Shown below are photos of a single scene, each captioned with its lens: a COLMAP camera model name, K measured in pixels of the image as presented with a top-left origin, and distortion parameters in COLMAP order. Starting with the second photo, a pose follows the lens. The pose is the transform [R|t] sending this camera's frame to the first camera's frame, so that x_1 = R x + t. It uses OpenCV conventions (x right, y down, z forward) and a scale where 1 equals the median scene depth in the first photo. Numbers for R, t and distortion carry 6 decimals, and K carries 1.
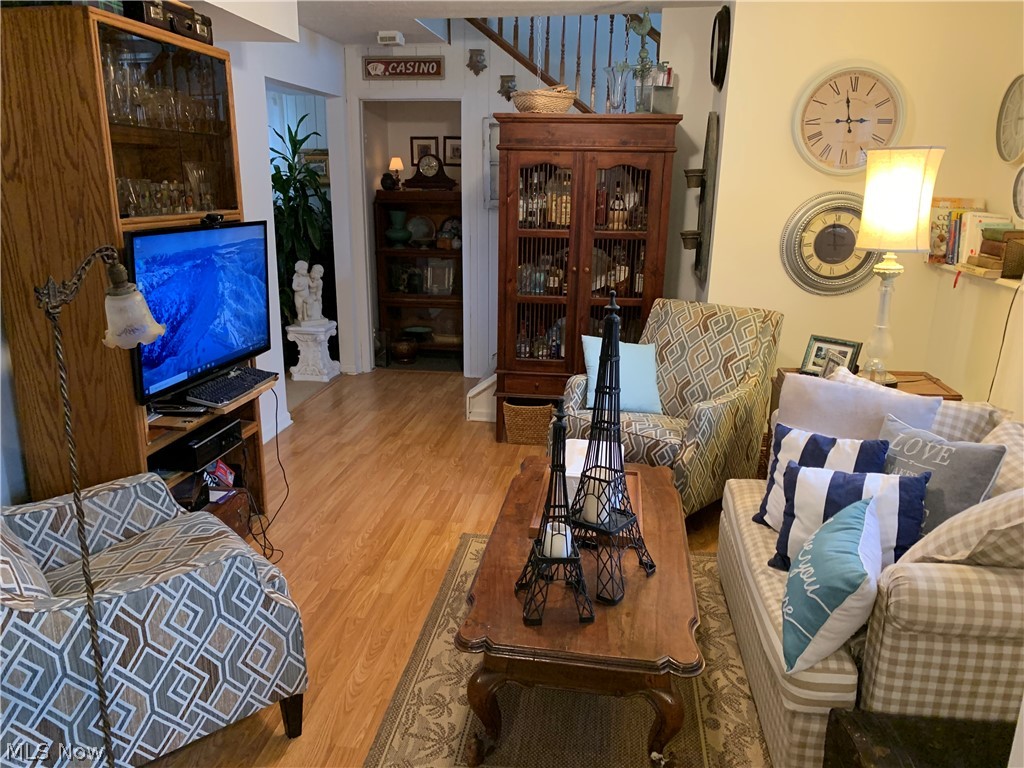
lens RADIAL K [[773.2, 0, 505.1], [0, 773.2, 389.9], [0, 0, 1]] dist [0.032797, -0.045333]
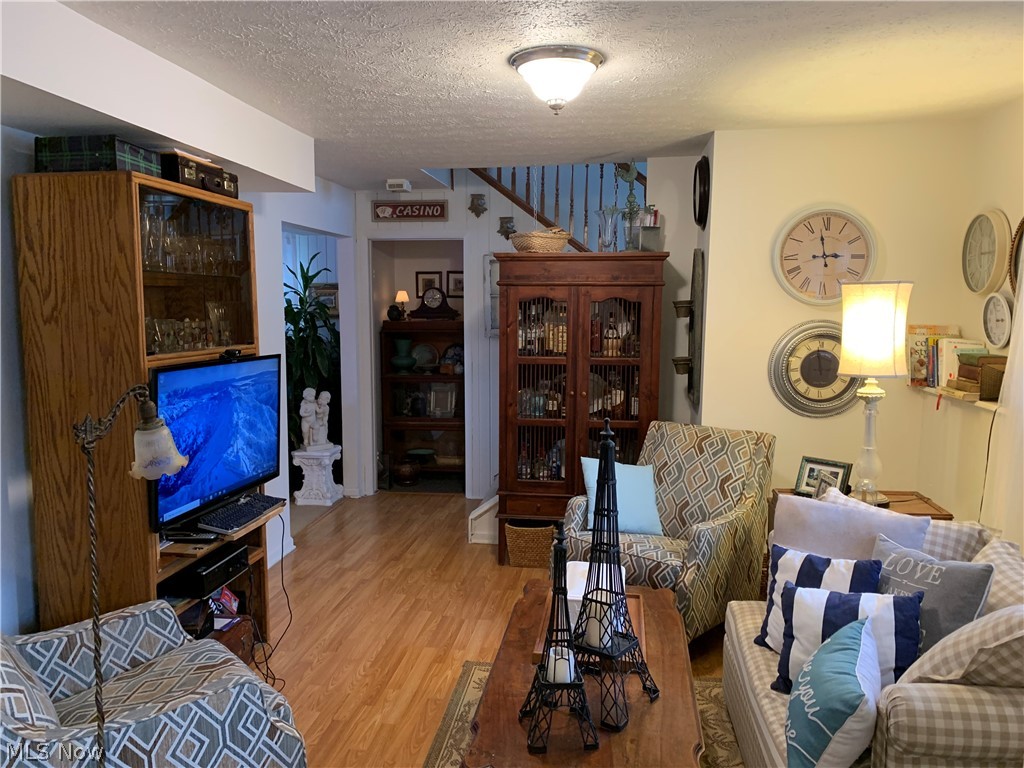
lens RADIAL K [[772.7, 0, 502.8], [0, 772.7, 385.7], [0, 0, 1]] dist [0.046385, -0.057933]
pose [[0.999930, -0.011058, -0.004241, 0.000584], [0.010237, 0.987060, -0.160024, -0.002053], [0.005956, 0.159969, 0.987104, -0.037706]]
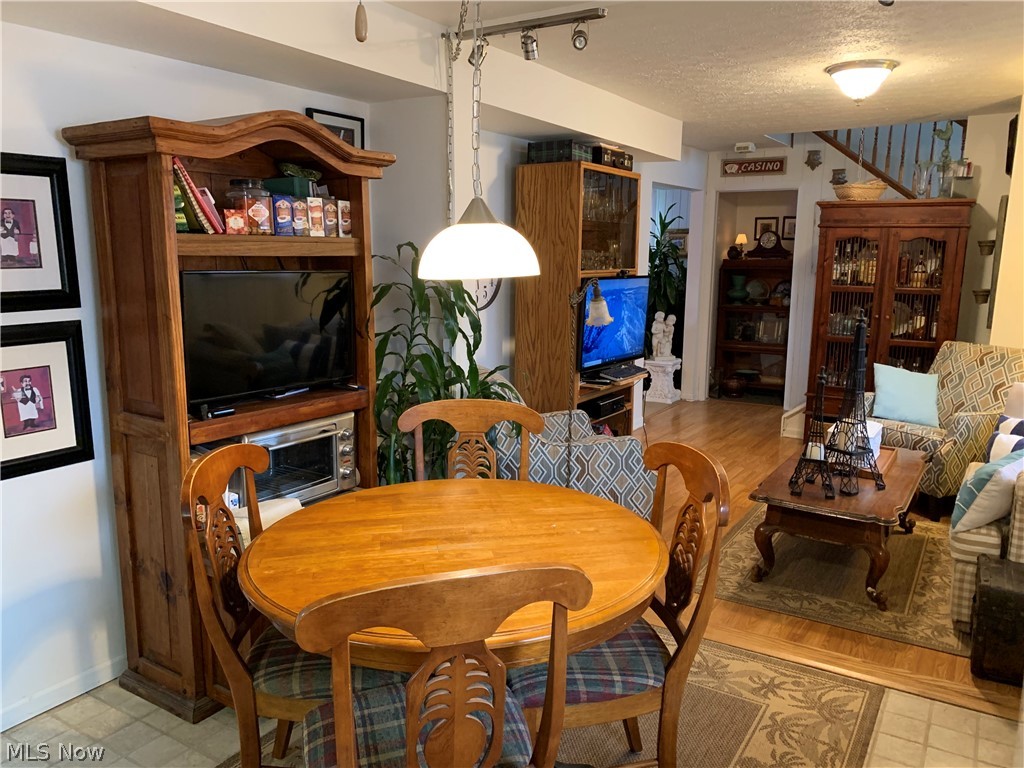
lens RADIAL K [[768.6, 0, 510.4], [0, 768.6, 389.6], [0, 0, 1]] dist [0.034342, -0.036563]
pose [[0.911863, 0.069181, -0.404623, 0.079775], [-0.105847, 0.991990, -0.068931, 0.147398], [0.396613, 0.105684, 0.911882, -0.505335]]
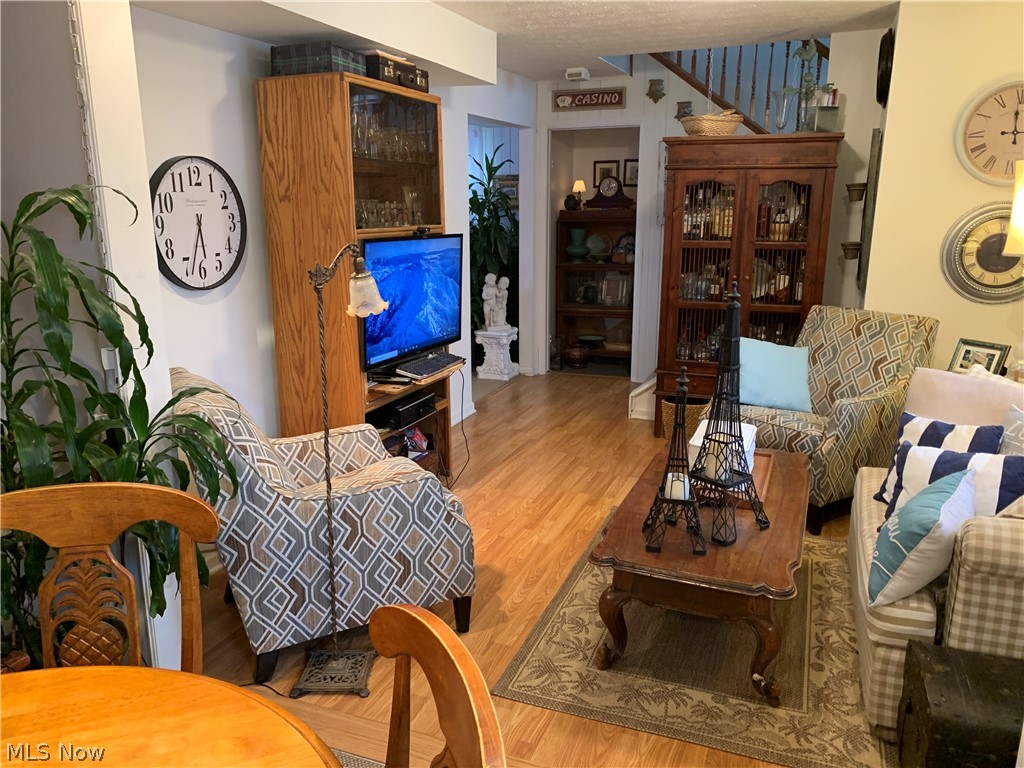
lens RADIAL K [[772.7, 0, 502.8], [0, 772.7, 385.7], [0, 0, 1]] dist [0.046385, -0.057933]
pose [[0.970713, 0.040514, -0.236800, 0.049147], [-0.048400, 0.998447, -0.027586, 0.049581], [0.235315, 0.038239, 0.971167, -0.150296]]
